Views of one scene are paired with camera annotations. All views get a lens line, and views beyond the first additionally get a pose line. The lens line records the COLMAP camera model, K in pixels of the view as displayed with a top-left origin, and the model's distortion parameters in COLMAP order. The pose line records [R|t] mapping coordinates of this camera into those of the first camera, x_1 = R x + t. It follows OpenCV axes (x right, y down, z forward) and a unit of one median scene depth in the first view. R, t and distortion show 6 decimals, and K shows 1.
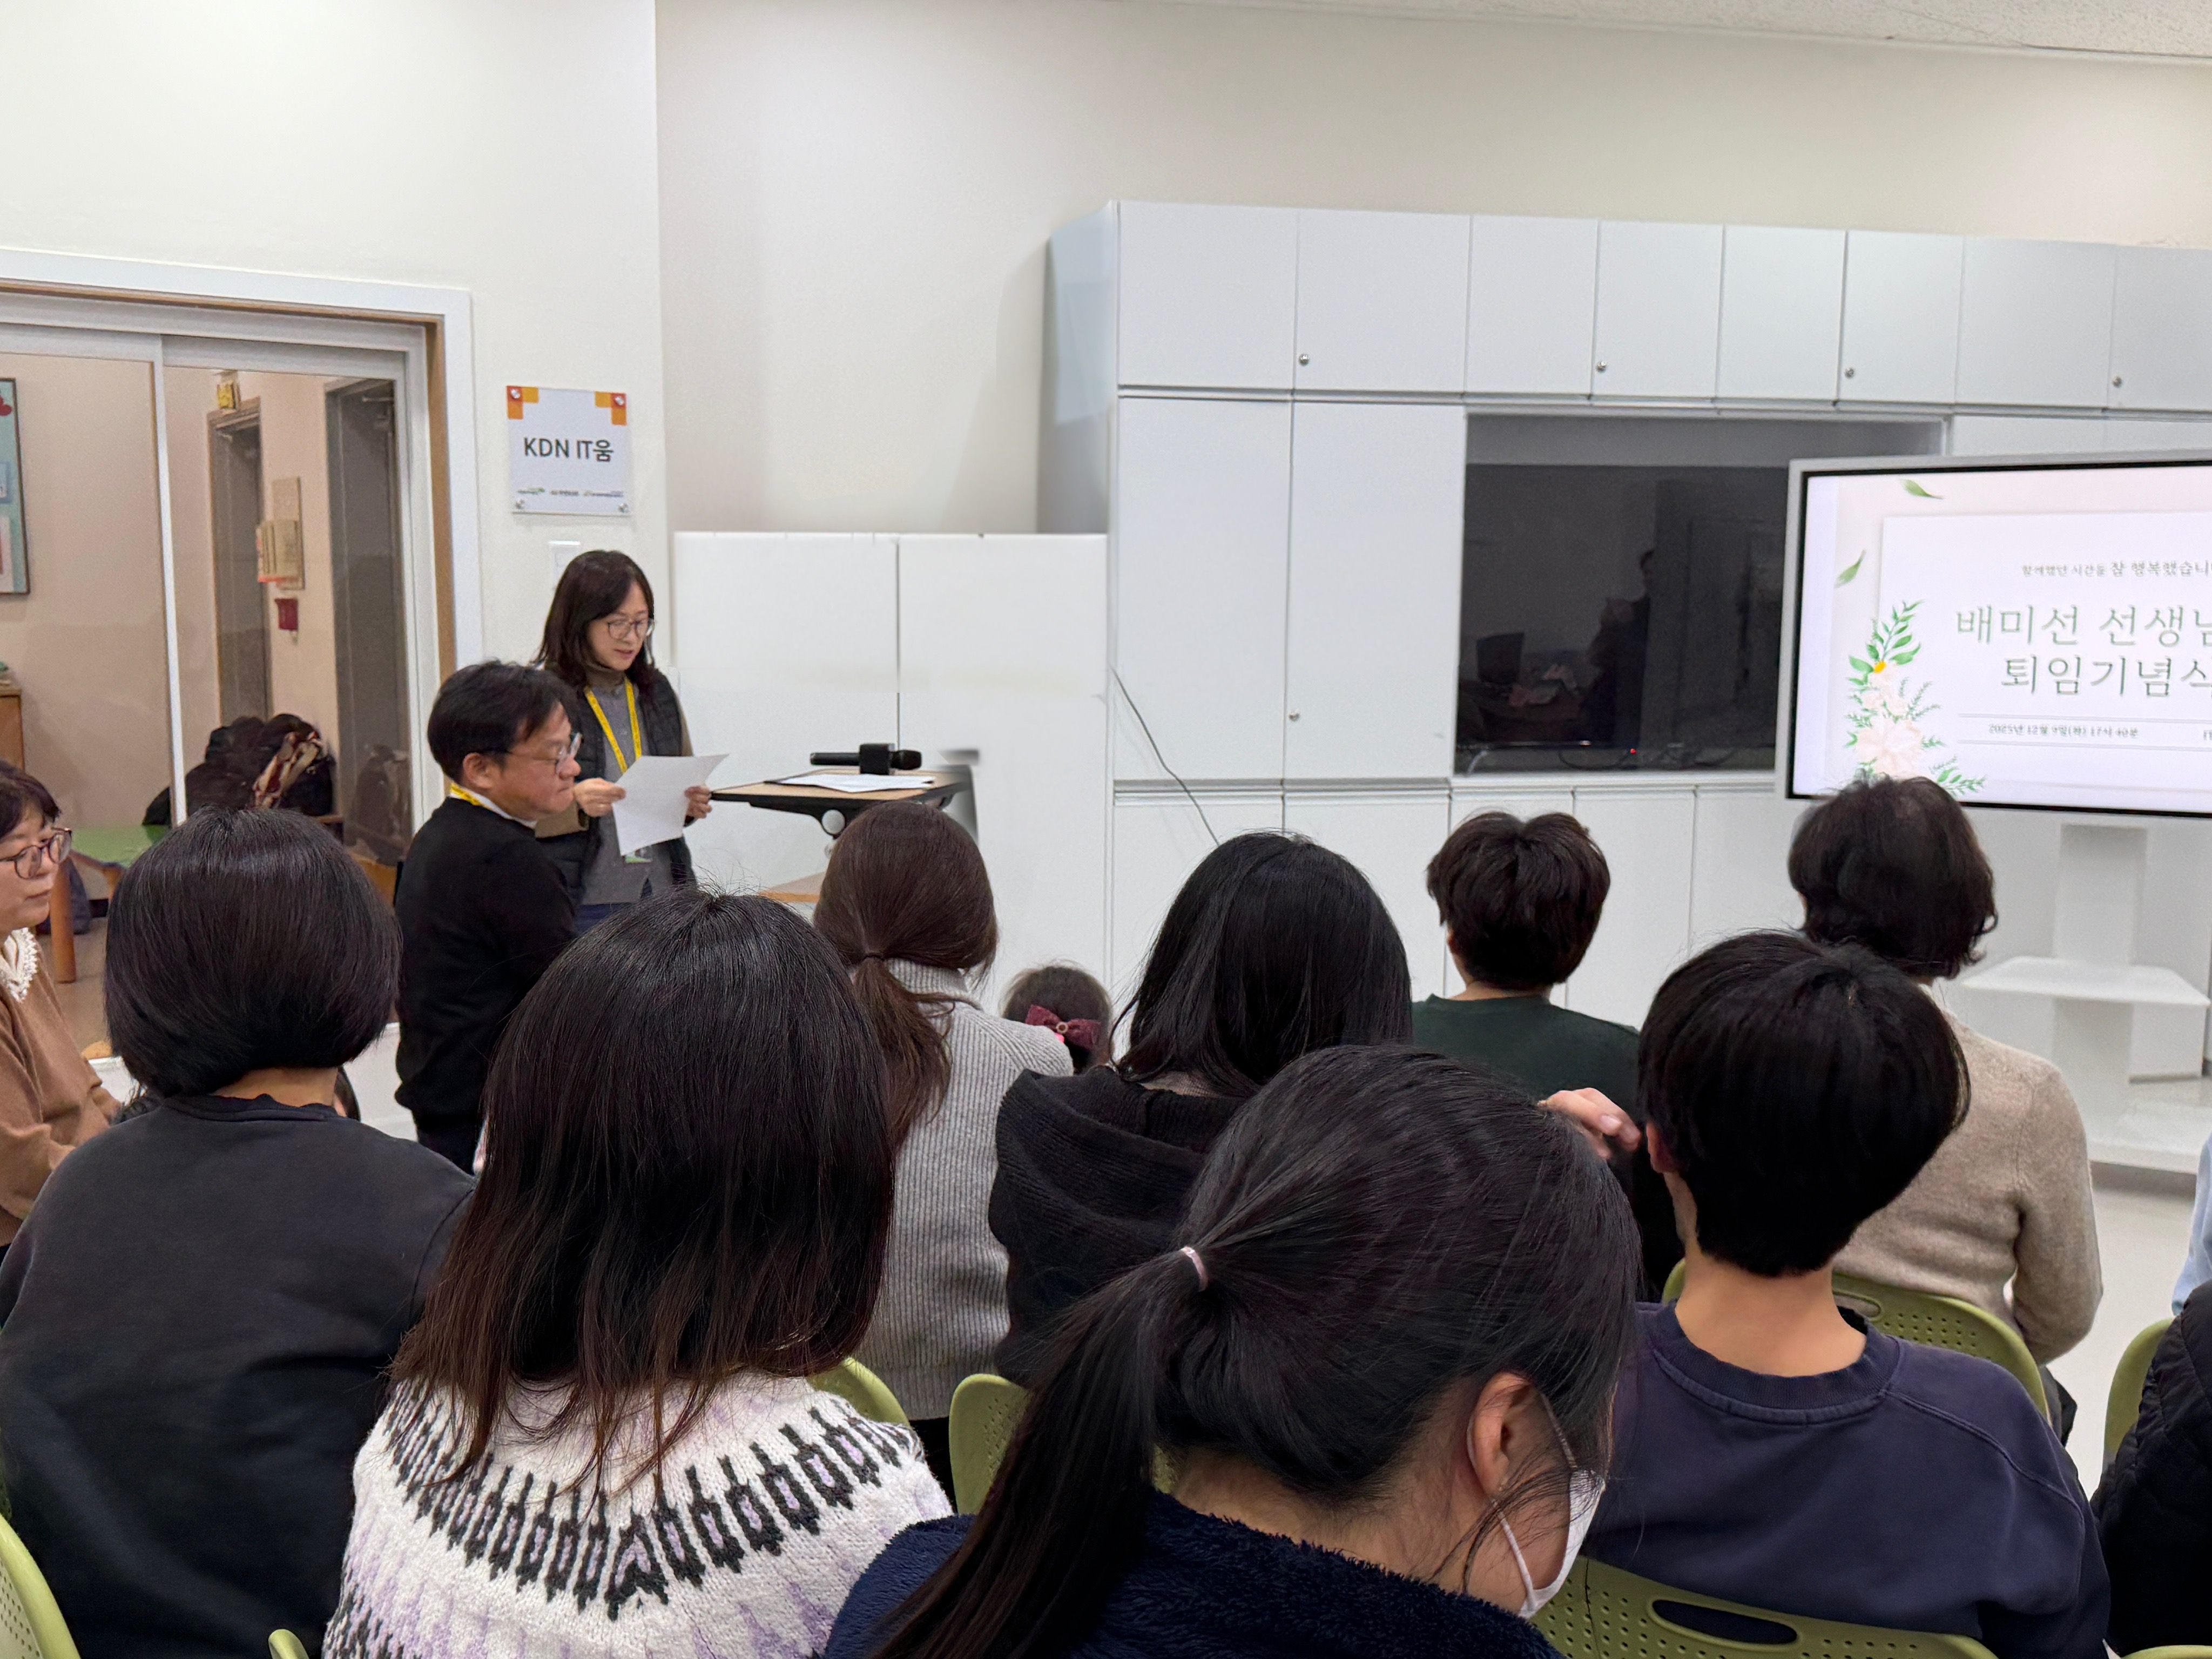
lens RADIAL K [[2013.9, 0, 1107.7], [0, 2013.9, 840.2], [0, 0, 1]] dist [0.068705, -0.124159]
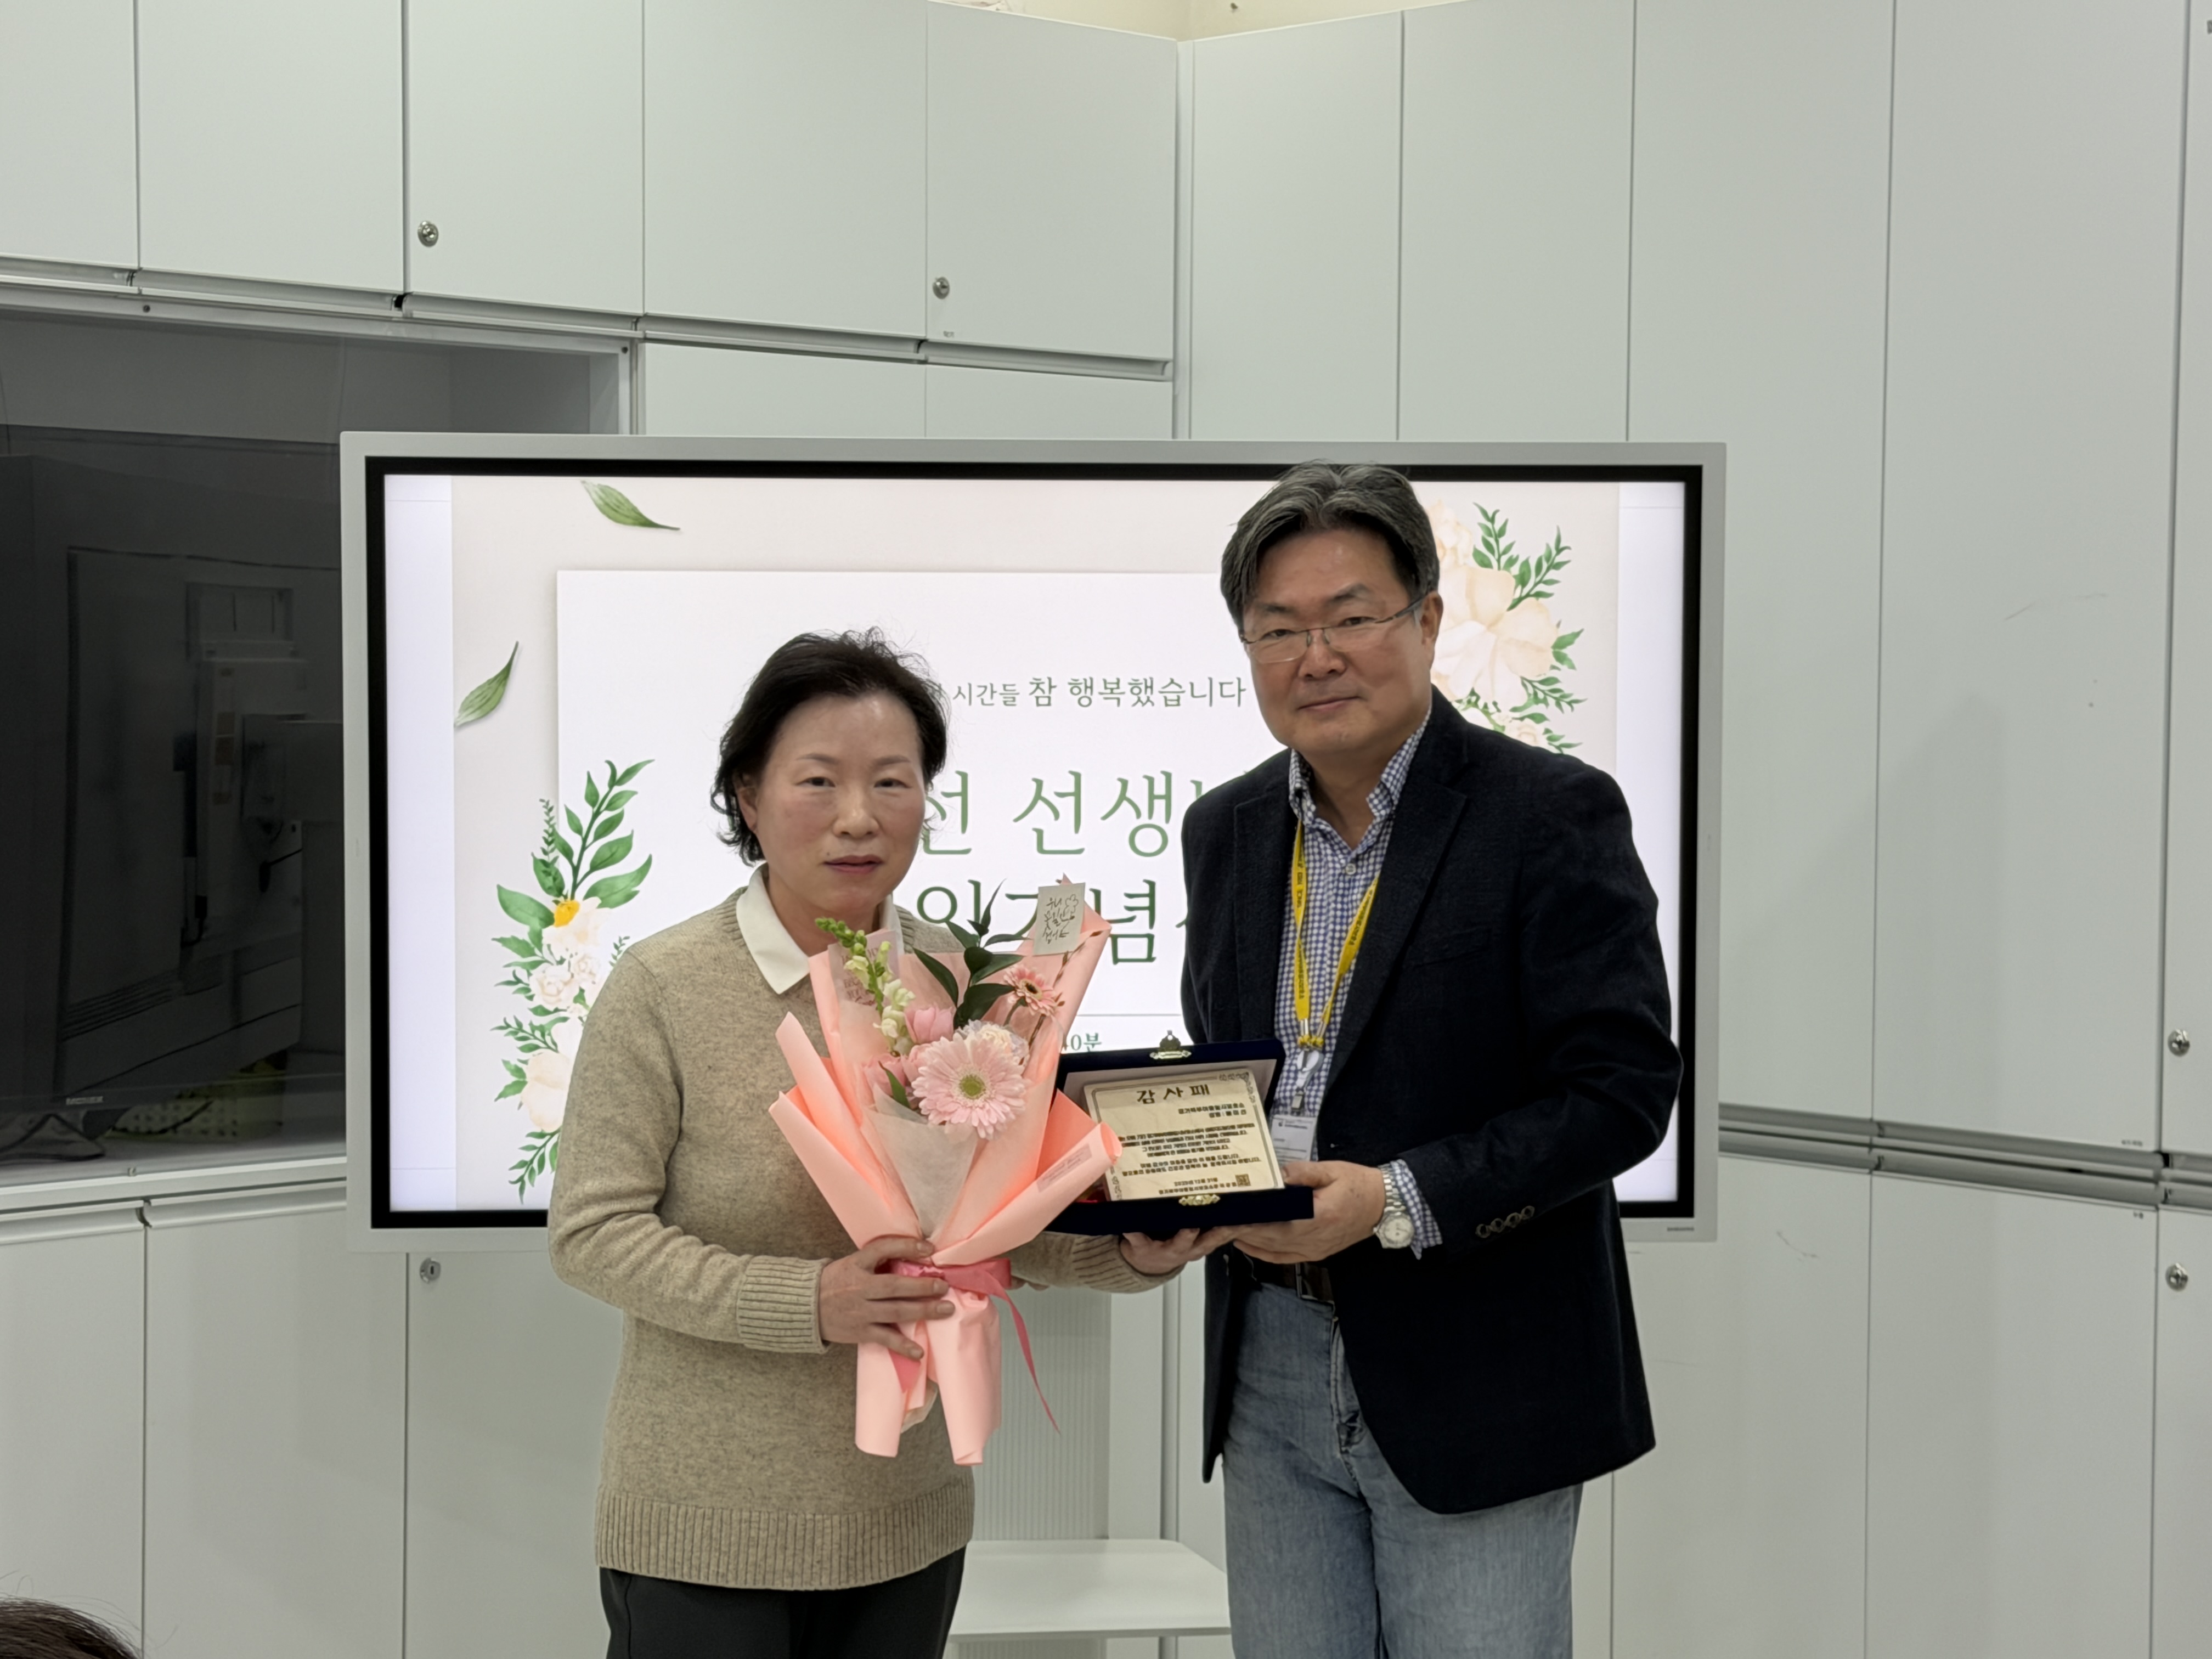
lens RADIAL K [[4170.7, 0, 1127.5], [0, 4170.7, 836.9], [0, 0, 1]] dist [0.131989, 0.266510]
pose [[0.833882, -0.023149, 0.551457, -0.011910], [0.064776, 0.996320, -0.056127, -0.043183], [-0.548128, 0.082524, 0.832313, 0.188283]]
